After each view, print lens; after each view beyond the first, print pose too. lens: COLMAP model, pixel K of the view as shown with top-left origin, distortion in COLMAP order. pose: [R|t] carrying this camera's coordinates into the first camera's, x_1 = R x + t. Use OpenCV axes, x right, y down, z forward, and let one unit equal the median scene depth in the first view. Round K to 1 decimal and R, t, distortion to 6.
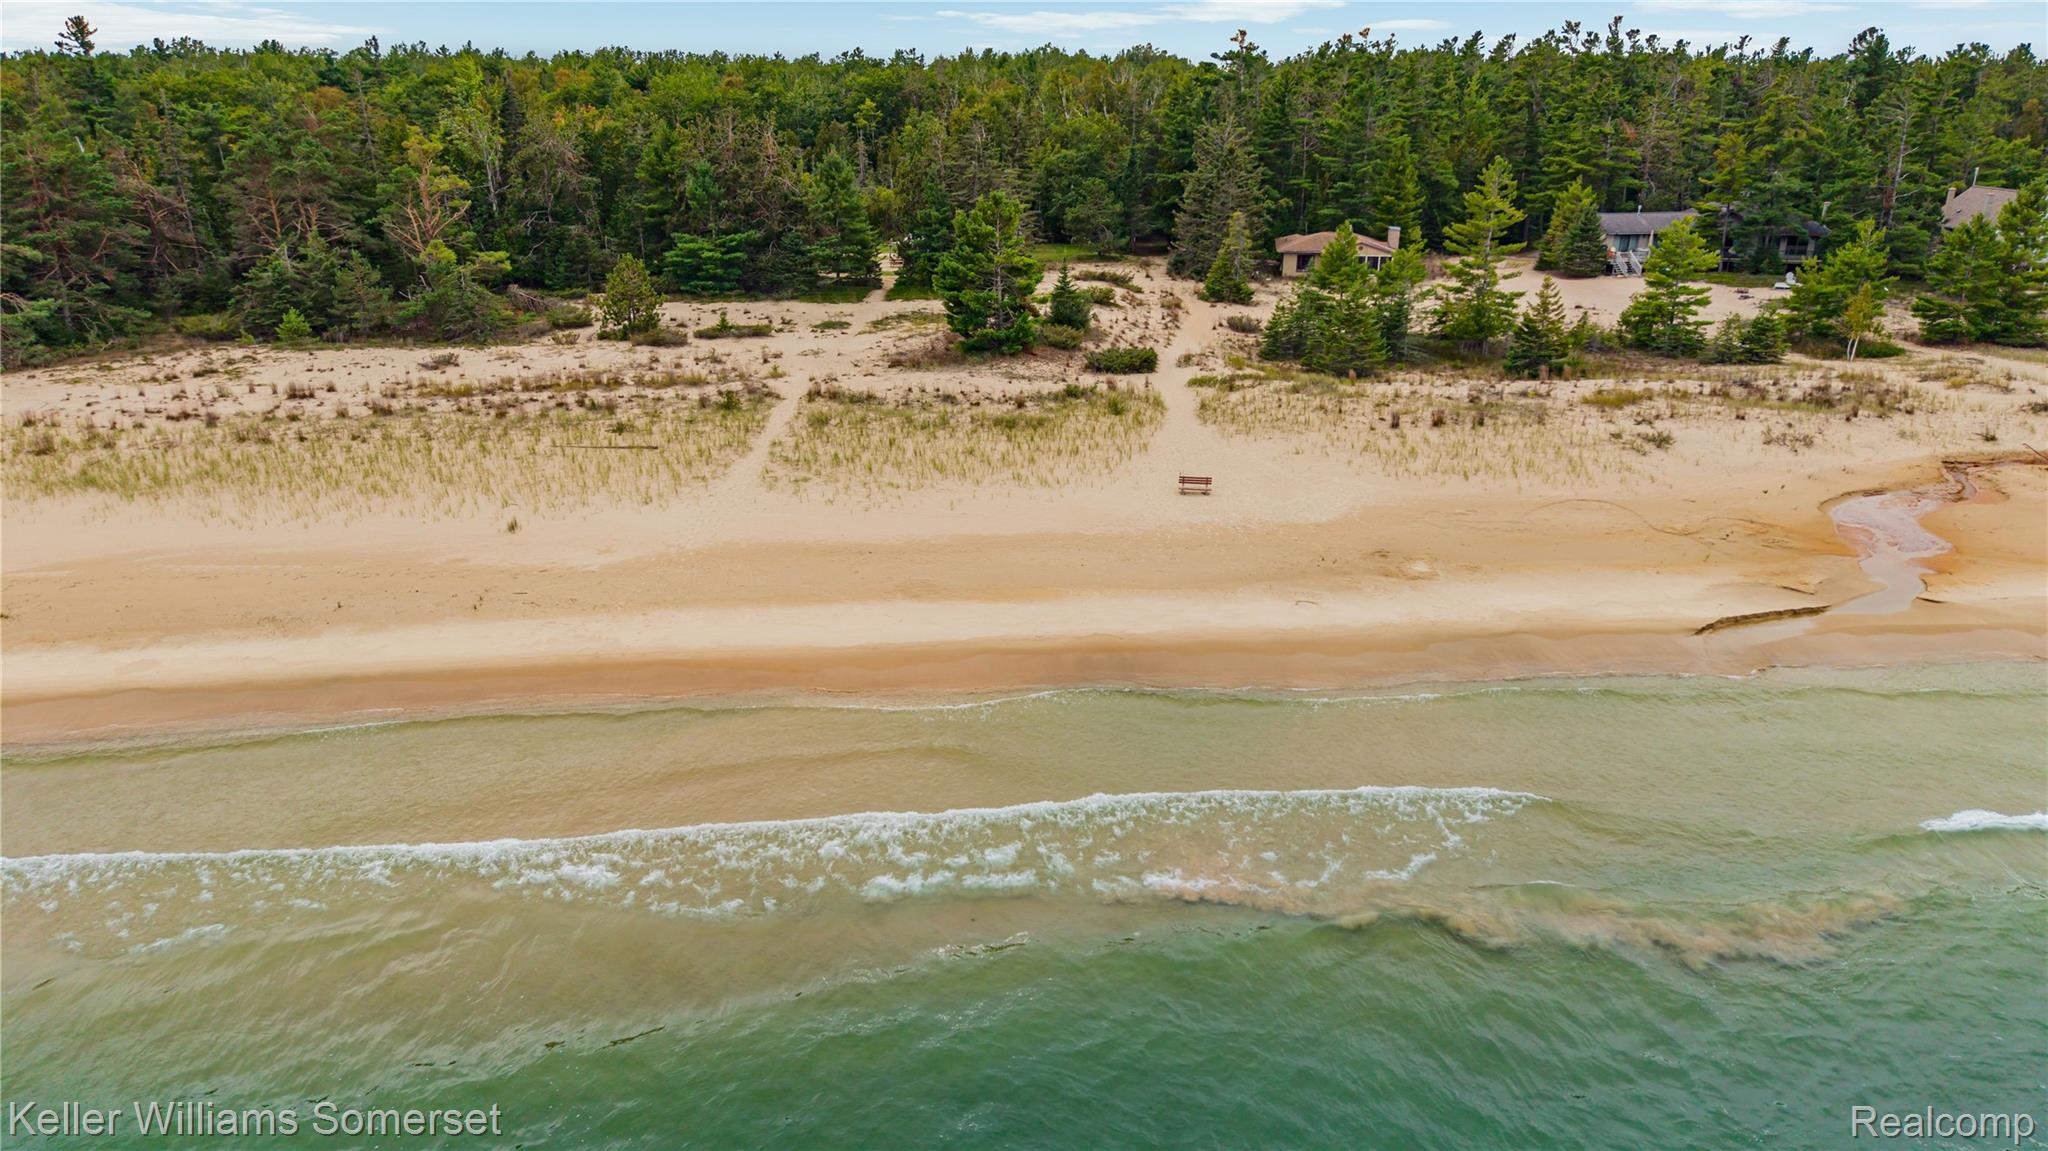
lens RADIAL K [[1419.6, 0, 1024.0], [0, 1419.6, 575.5], [0, 0, 1]] dist [0.024766, -0.001860]
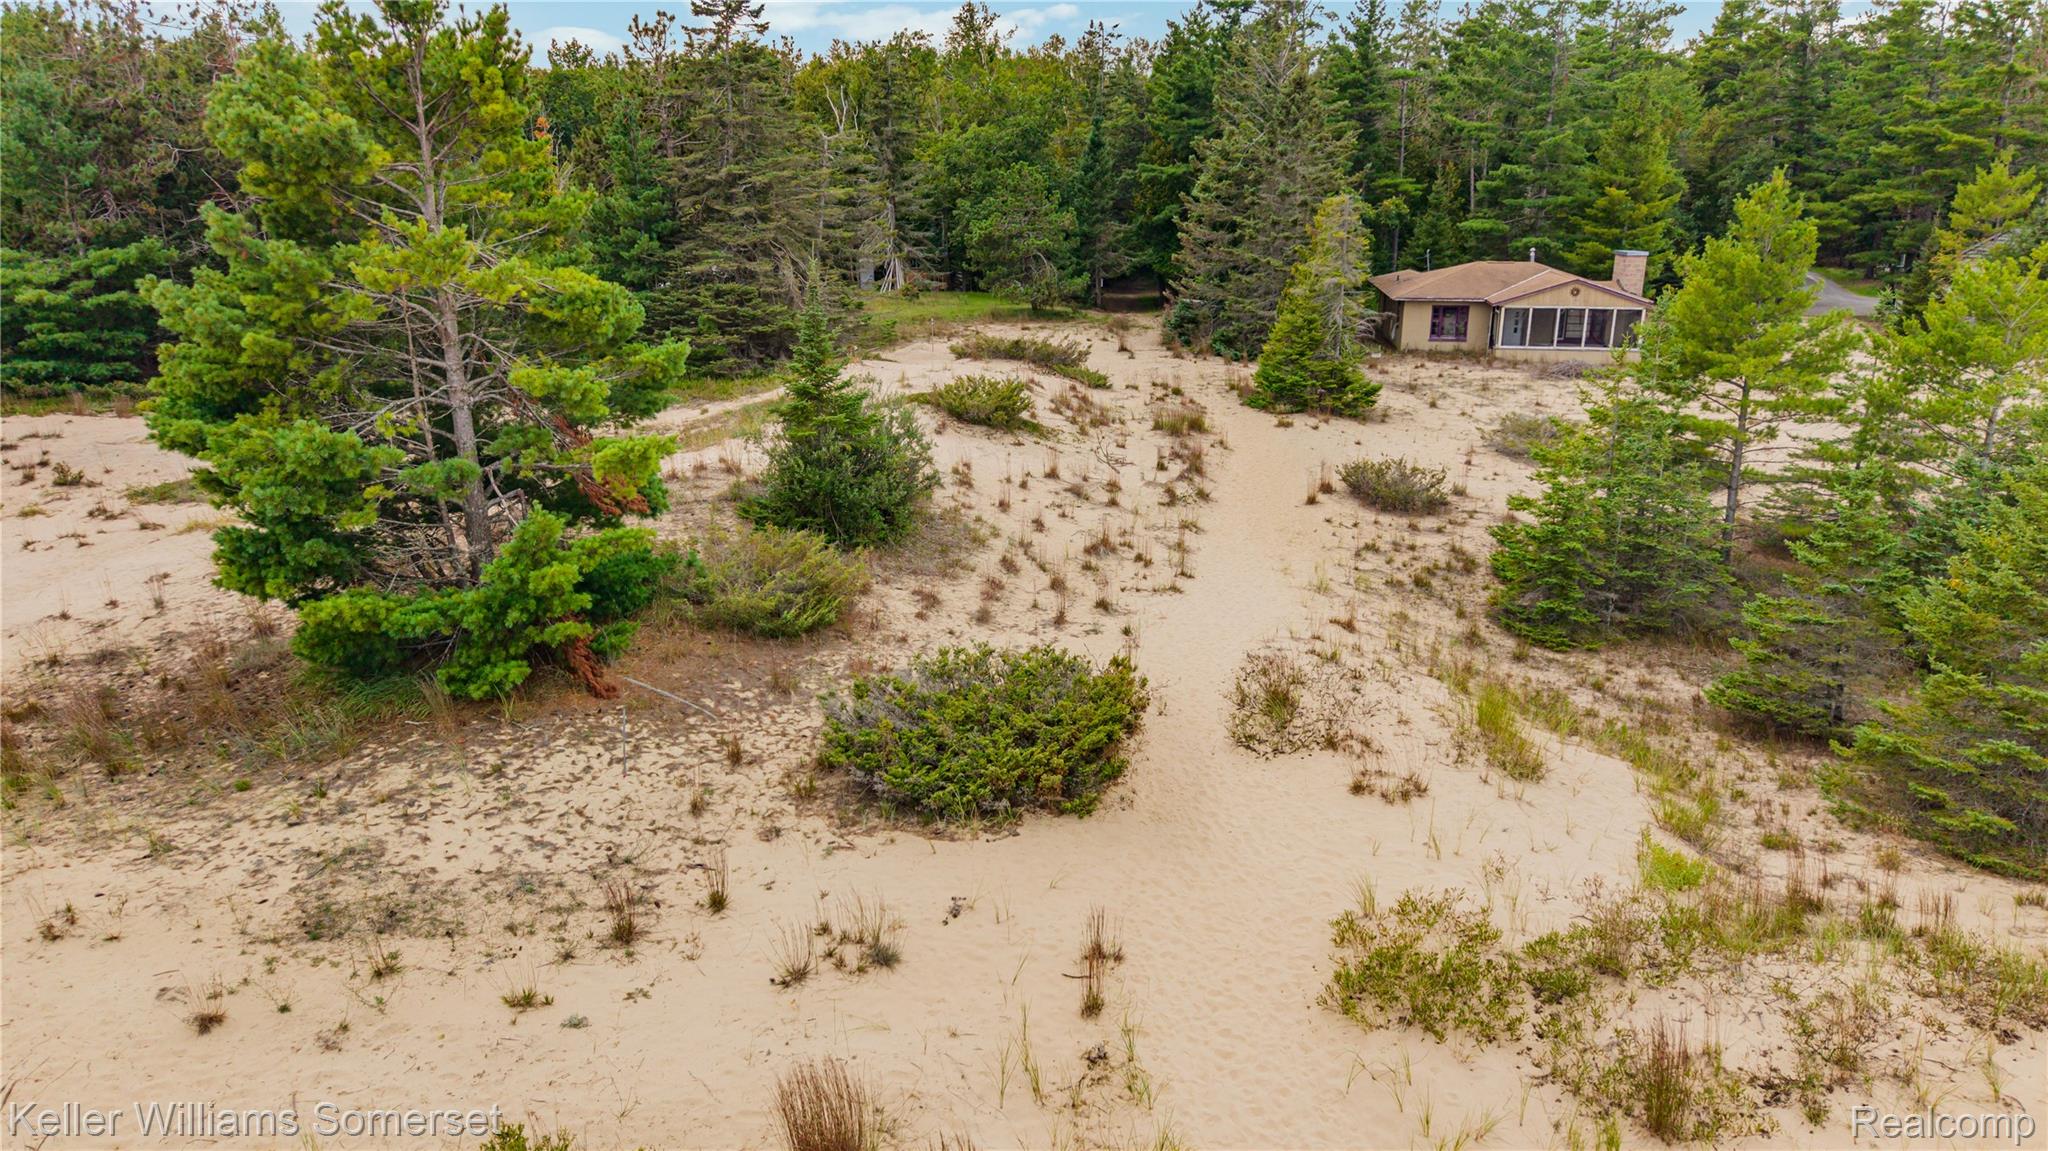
lens RADIAL K [[1415.5, 0, 1024.0], [0, 1415.5, 575.5], [0, 0, 1]] dist [0.008326, -0.005805]
pose [[0.999950, -0.000191, 0.009953, 0.063195], [0.000668, 0.998846, -0.048014, -0.144139], [-0.009932, 0.048018, 0.998797, 0.681833]]
